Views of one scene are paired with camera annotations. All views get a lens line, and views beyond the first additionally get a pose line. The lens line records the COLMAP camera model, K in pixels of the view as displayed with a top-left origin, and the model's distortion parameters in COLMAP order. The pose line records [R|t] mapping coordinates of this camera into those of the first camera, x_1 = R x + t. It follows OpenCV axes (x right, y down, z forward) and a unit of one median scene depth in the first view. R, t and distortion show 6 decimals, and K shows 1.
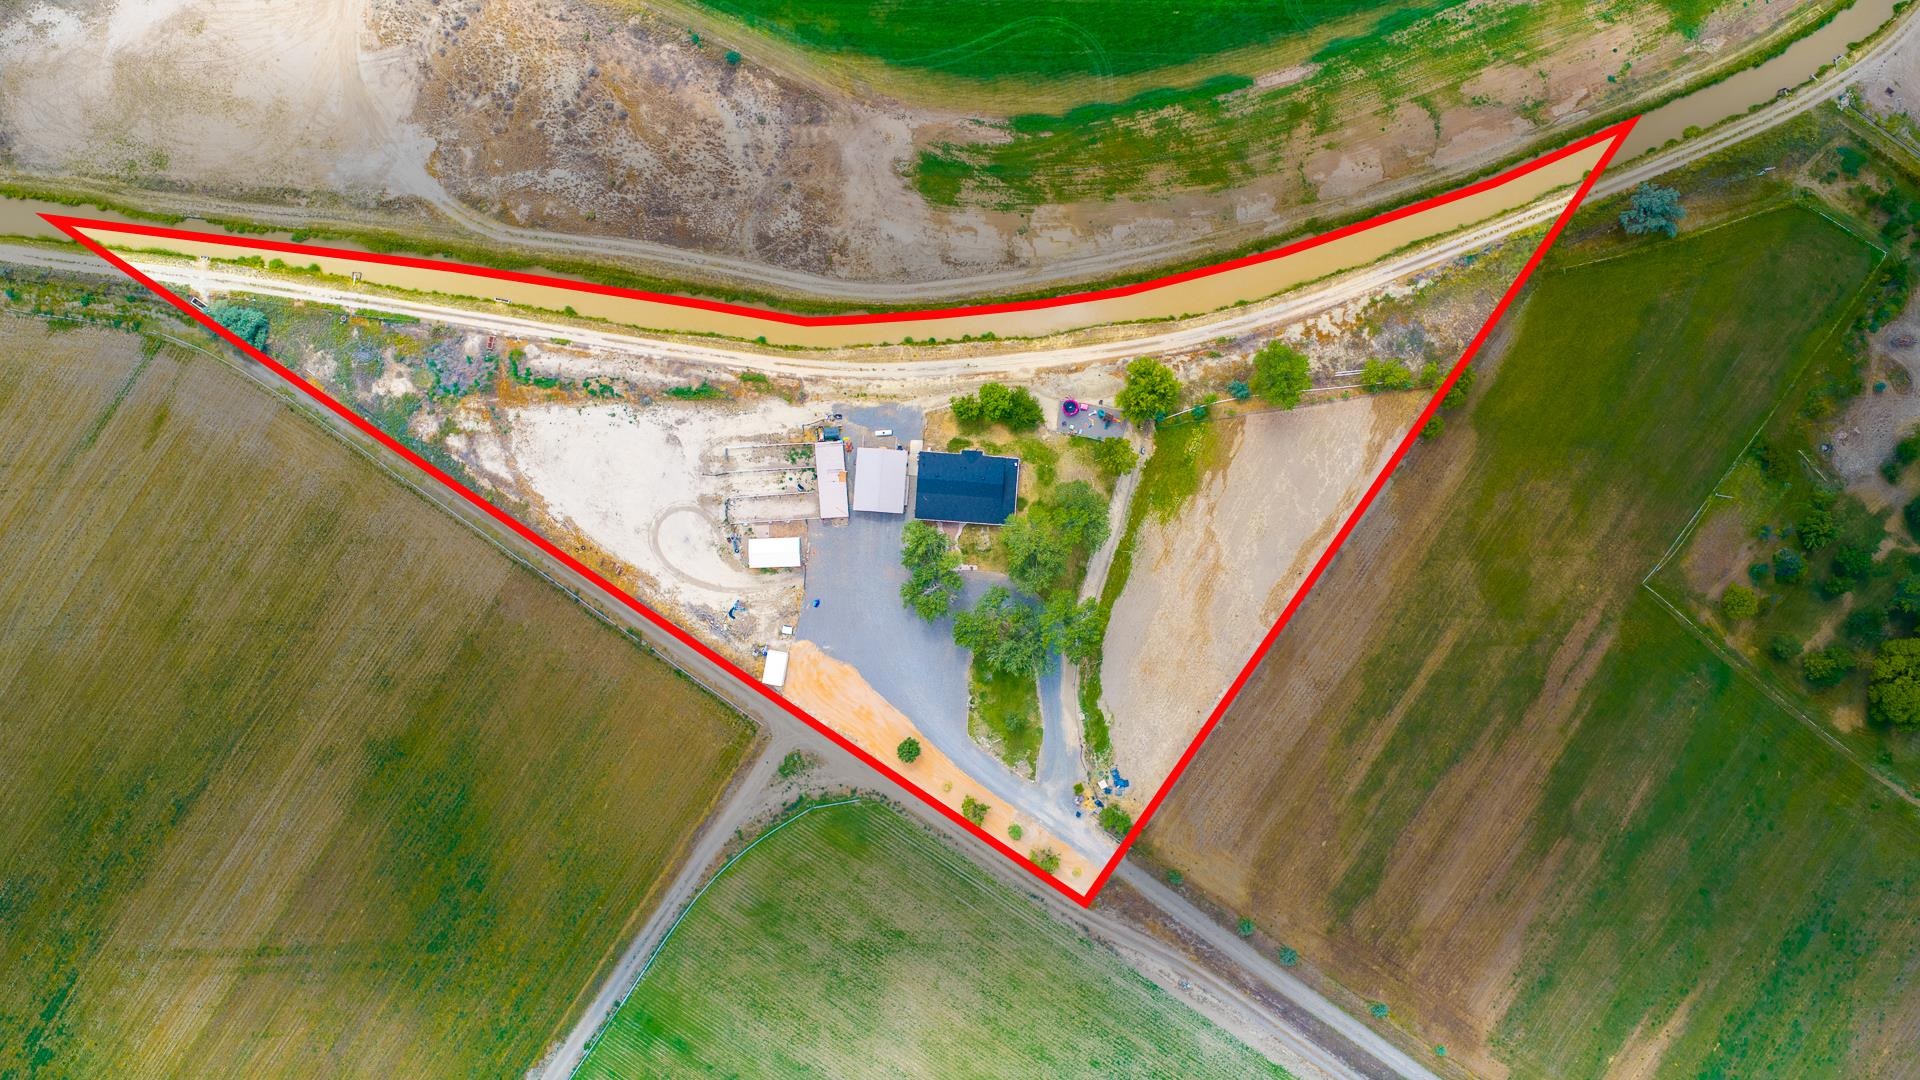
lens RADIAL K [[1581.3, 0, 959.2], [0, 1581.3, 541.8], [0, 0, 1]] dist [0.015085, -0.034723]
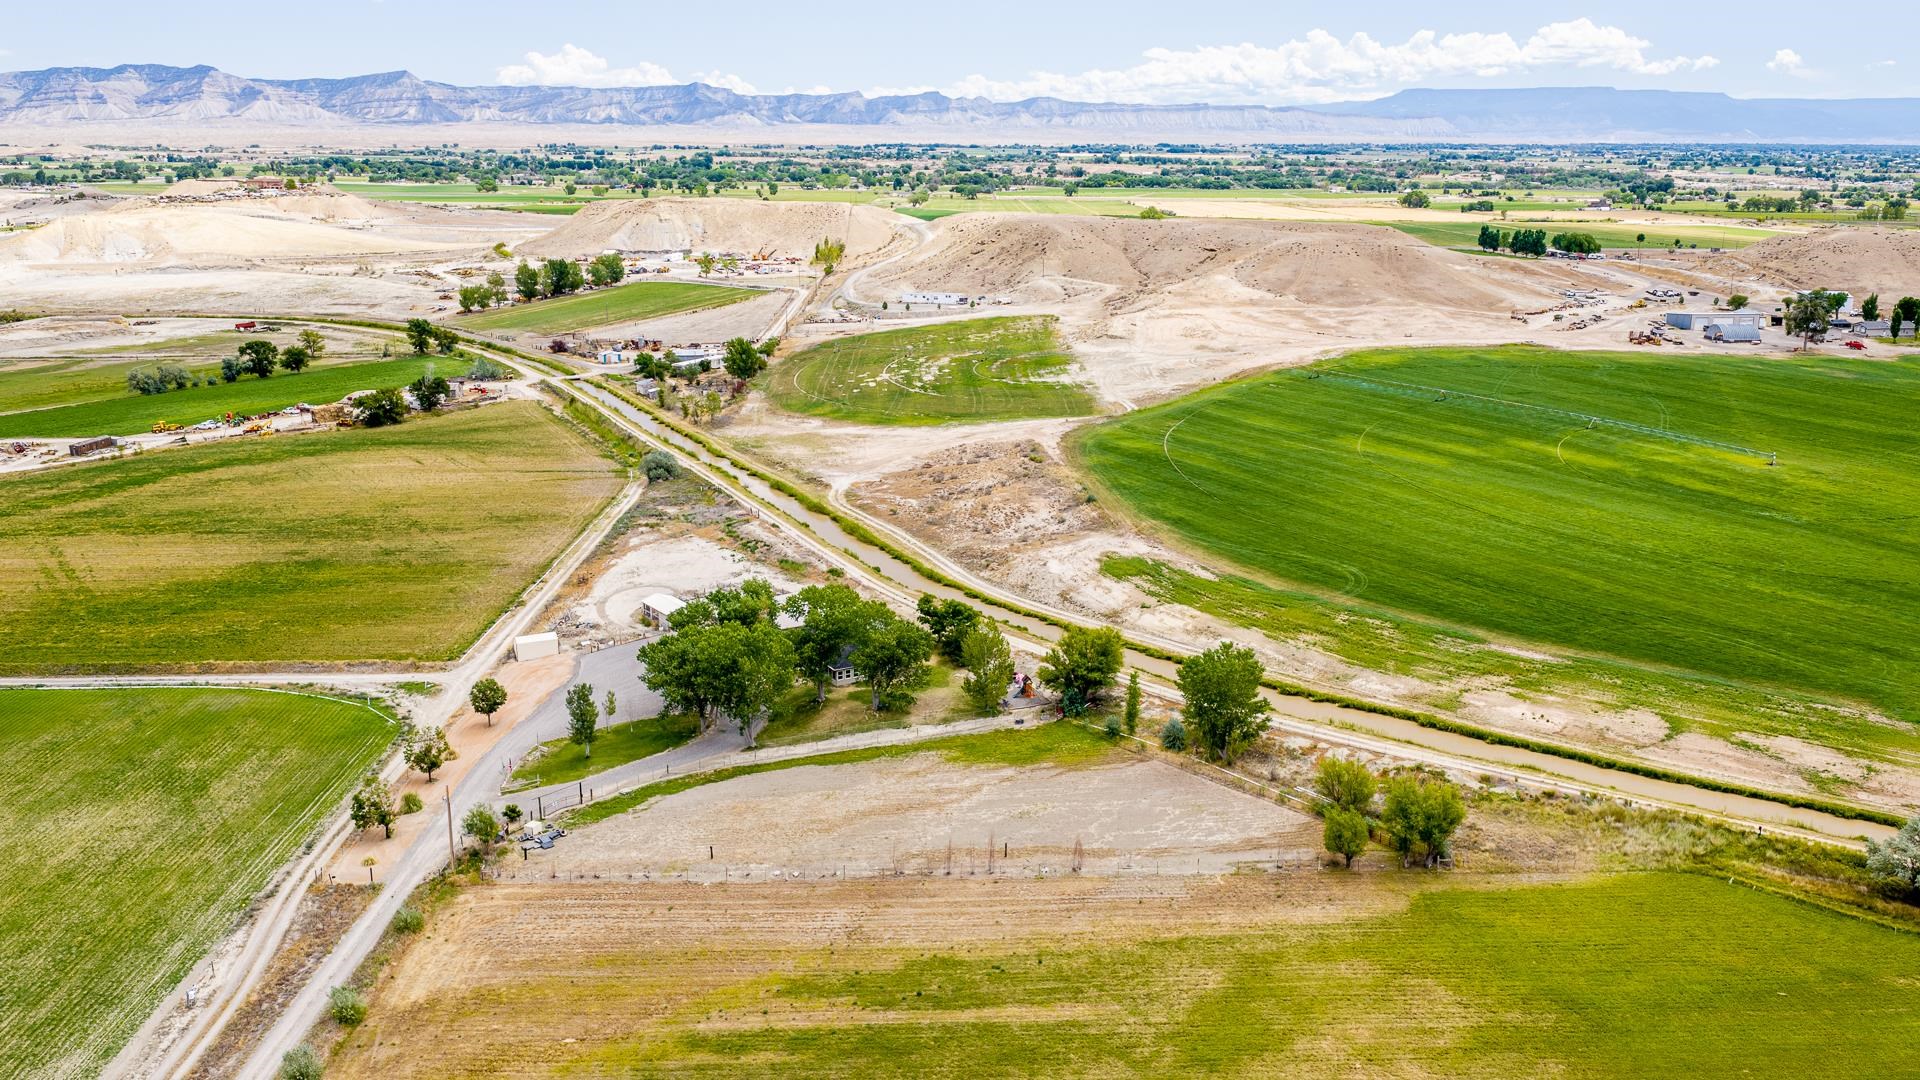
lens RADIAL K [[1581.3, 0, 968.9], [0, 1581.3, 539.1], [0, 0, 1]] dist [0.015085, -0.034723]
pose [[0.559773, 0.214669, -0.800357, 0.642891], [-0.828642, 0.147955, -0.539872, 0.324712], [0.002523, 0.965415, 0.260706, 0.735365]]
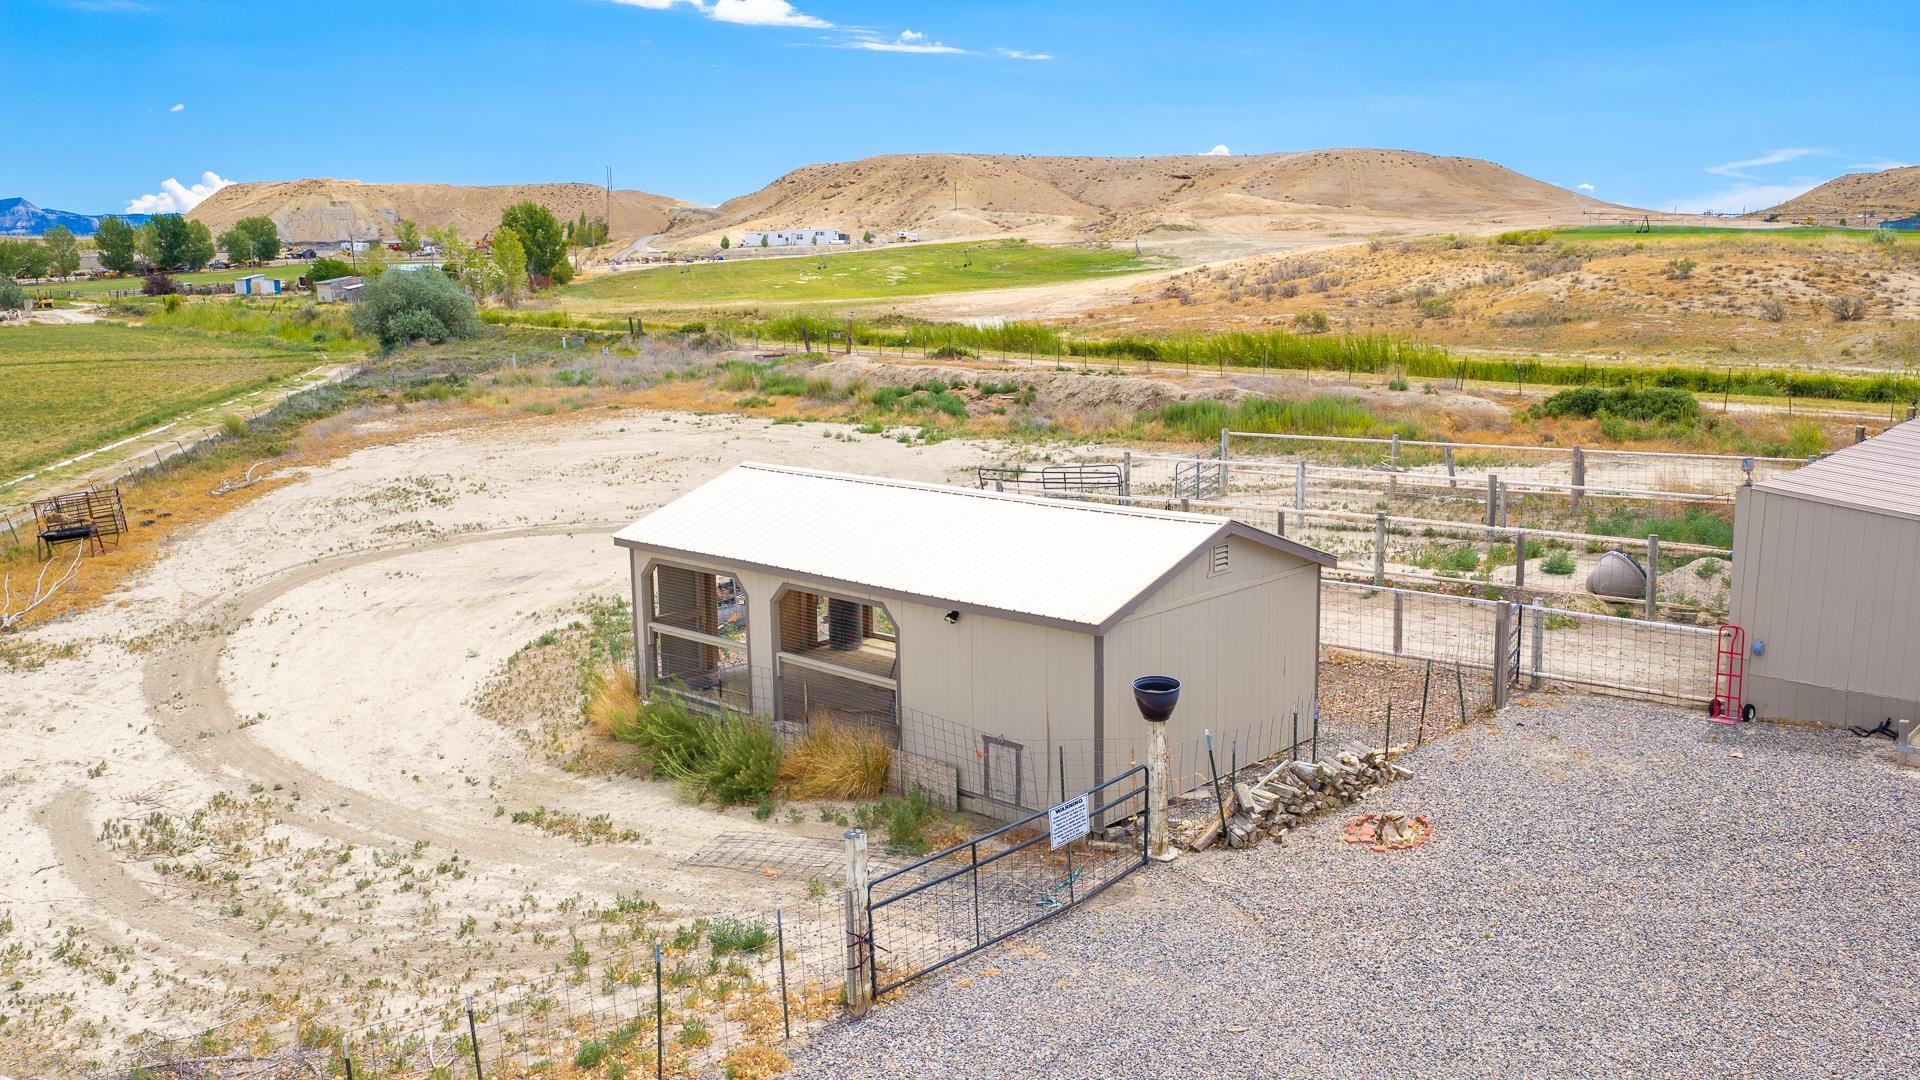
lens RADIAL K [[1581.3, 0, 961.5], [0, 1581.3, 538.9], [0, 0, 1]] dist [0.015085, -0.034723]
pose [[0.710954, 0.122894, -0.692417, -0.065575], [-0.703144, 0.140355, -0.697058, 0.058828], [0.011520, 0.982445, 0.186198, 0.975382]]
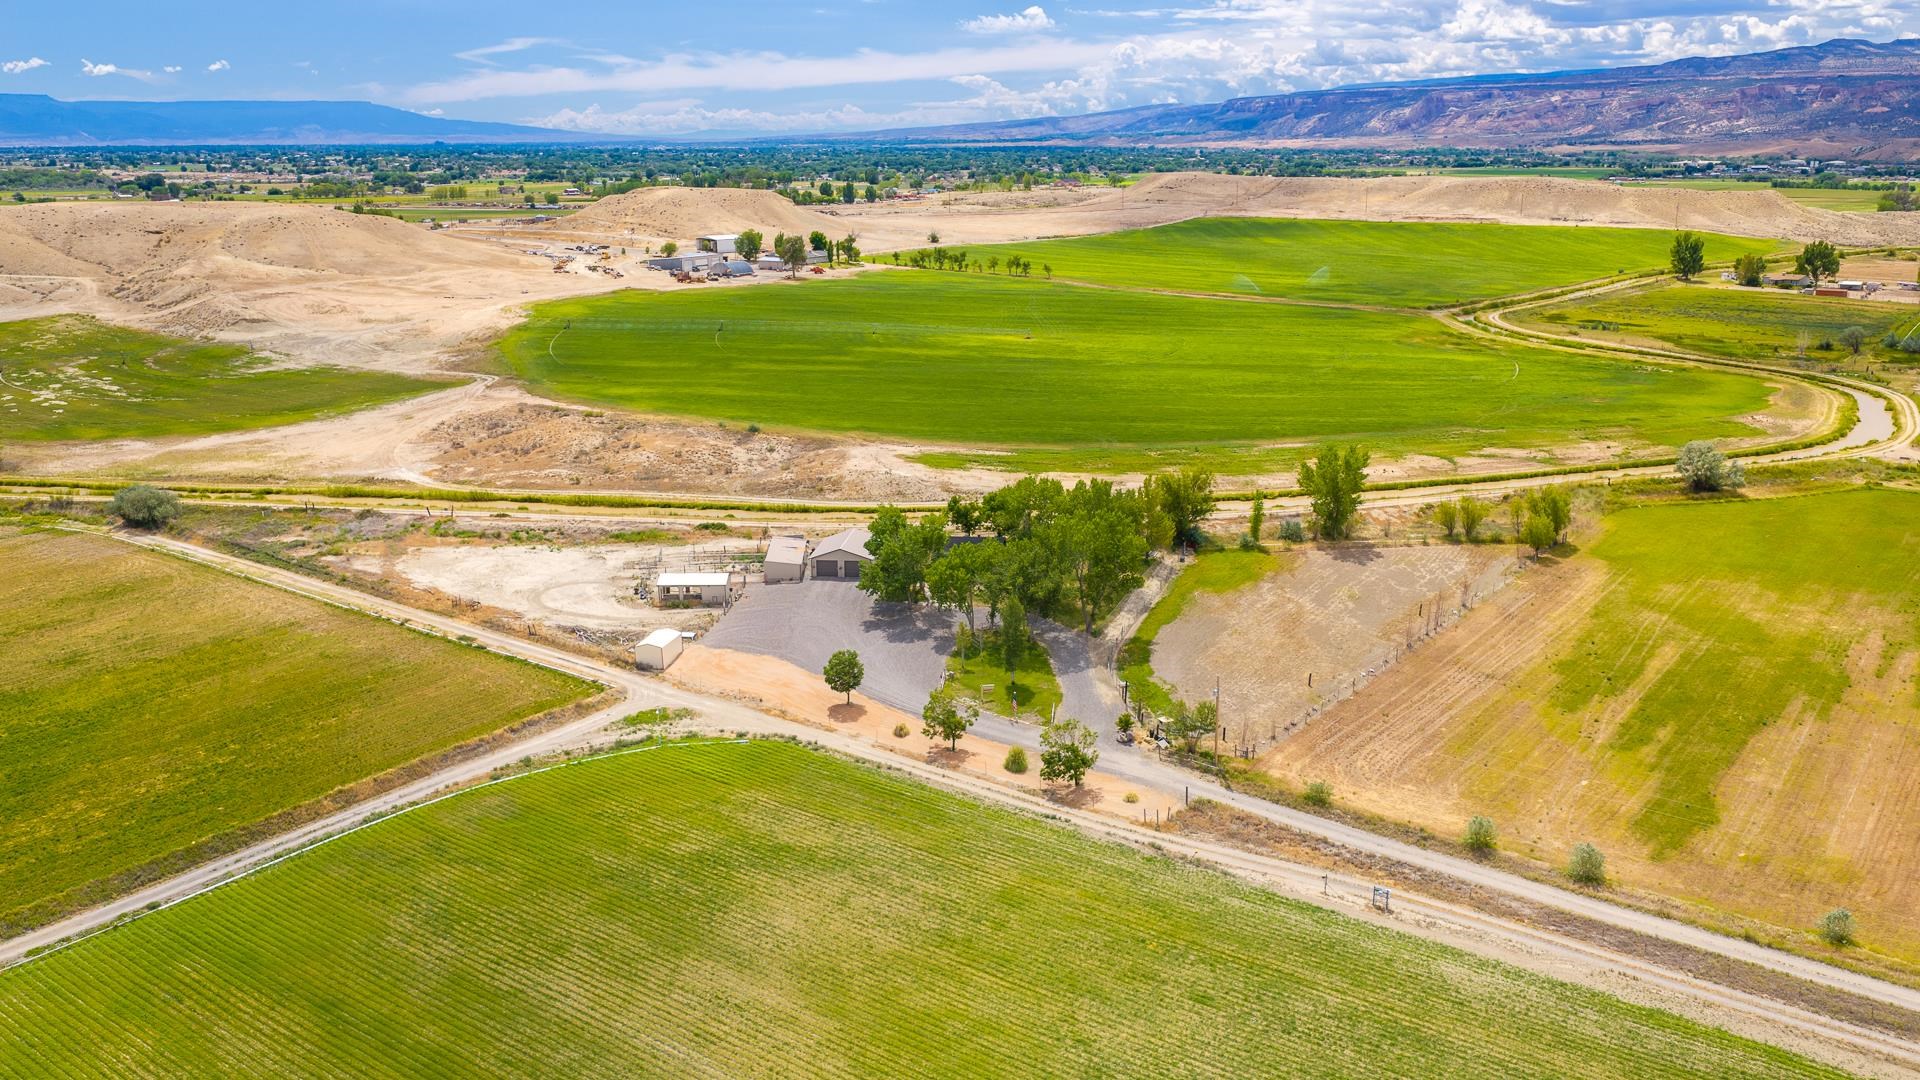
lens RADIAL K [[1581.3, 0, 958.5], [0, 1581.3, 540.7], [0, 0, 1]] dist [0.015085, -0.034723]
pose [[0.998989, 0.013696, -0.042823, 0.038073], [-0.044910, 0.259452, -0.964711, 0.704520], [-0.002102, 0.965659, 0.259805, 0.780679]]
